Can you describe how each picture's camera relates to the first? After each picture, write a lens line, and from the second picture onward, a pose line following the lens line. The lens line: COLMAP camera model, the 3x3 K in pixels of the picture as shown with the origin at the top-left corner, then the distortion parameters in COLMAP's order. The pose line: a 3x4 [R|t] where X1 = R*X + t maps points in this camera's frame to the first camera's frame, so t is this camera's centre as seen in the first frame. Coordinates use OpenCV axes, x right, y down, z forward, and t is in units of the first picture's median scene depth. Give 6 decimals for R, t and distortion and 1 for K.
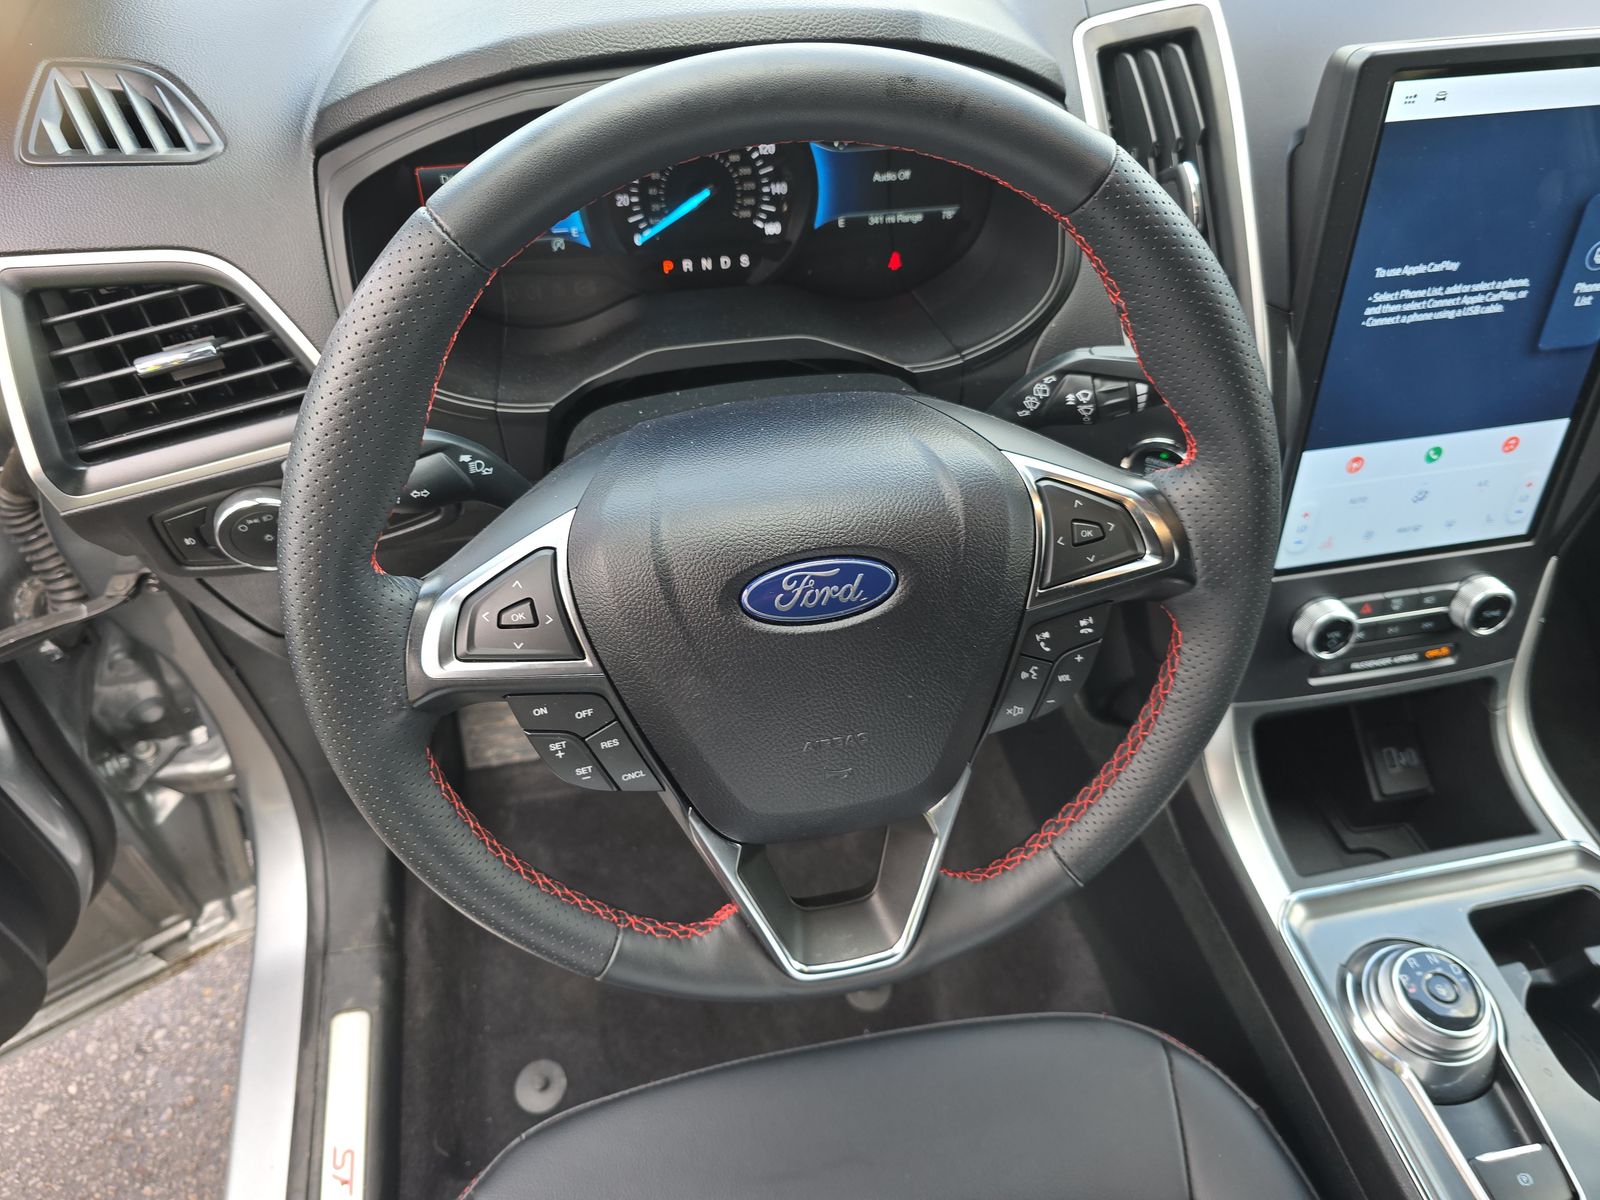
lens RADIAL K [[1064.1, 0, 800.2], [0, 1064.1, 603.0], [0, 0, 1]] dist [0.009179, -0.013149]
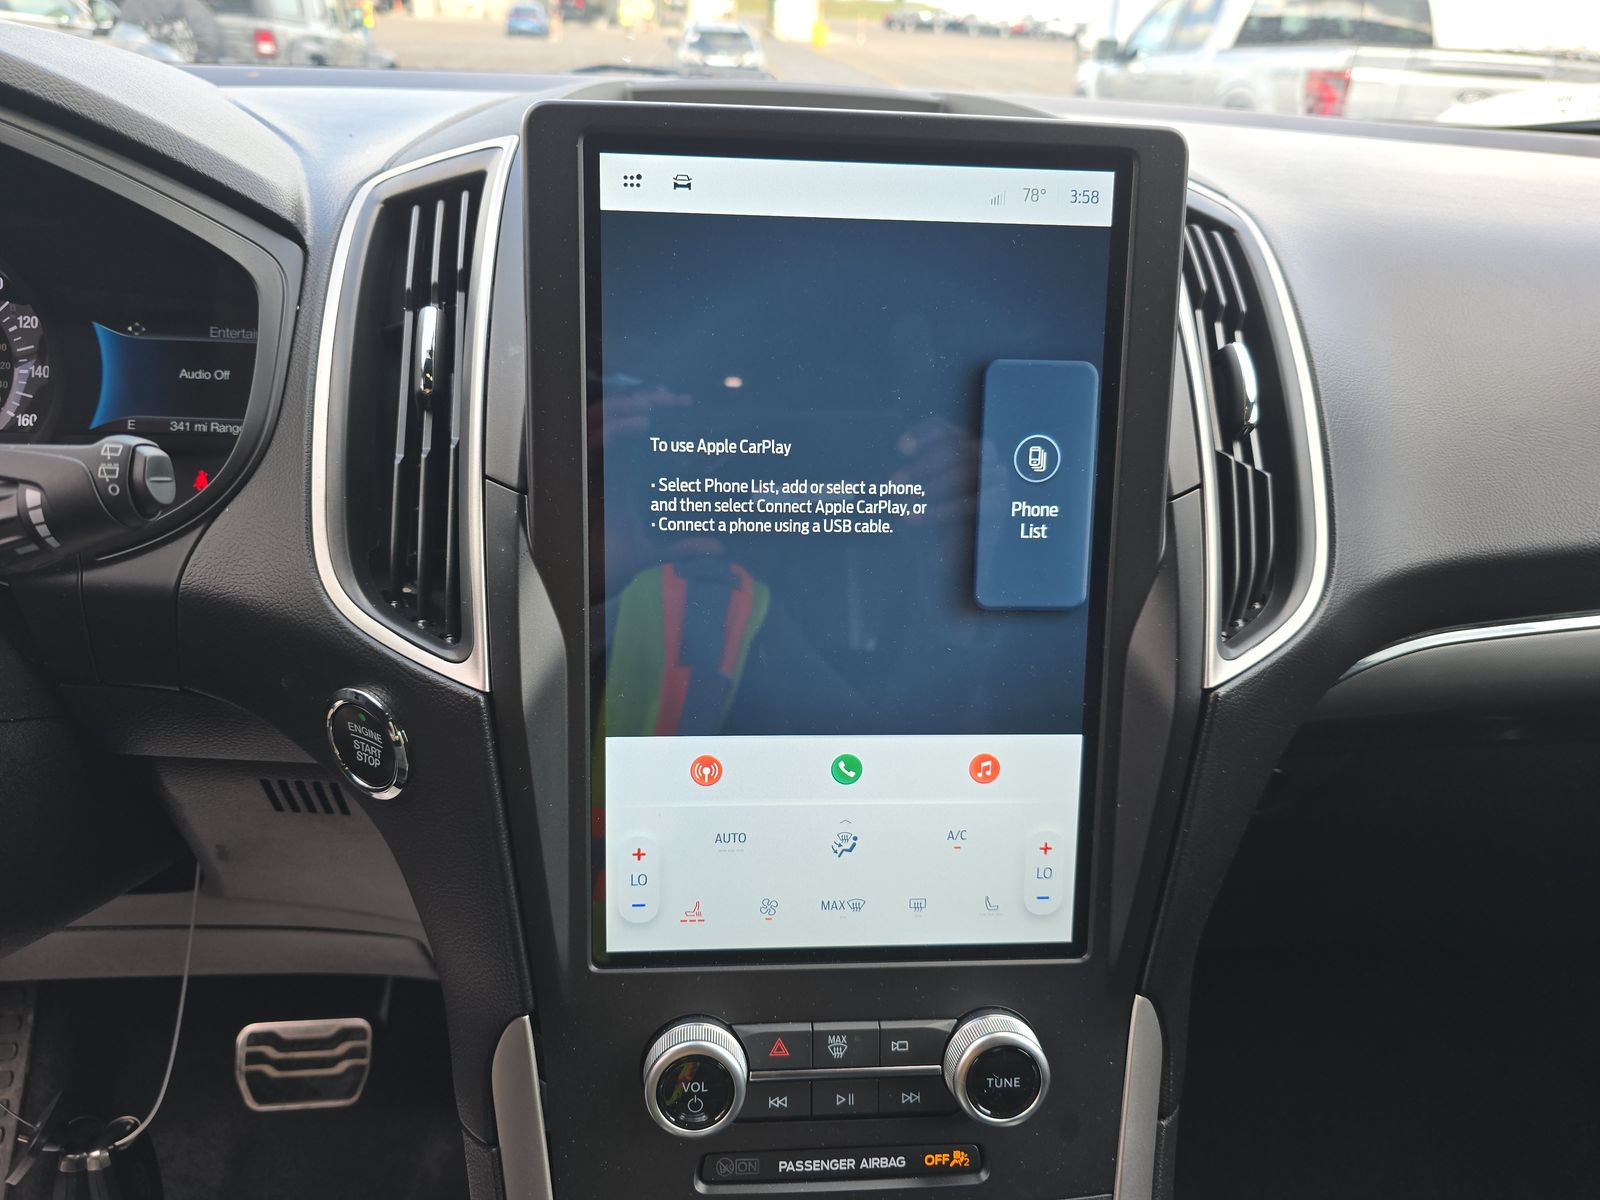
lens RADIAL K [[1064.1, 0, 798.1], [0, 1064.1, 600.0], [0, 0, 1]] dist [0.009179, -0.013149]
pose [[0.994337, 0.072250, -0.077940, 0.659635], [-0.099551, 0.889952, -0.445056, 0.051171], [0.037208, 0.450295, 0.892104, 0.451005]]
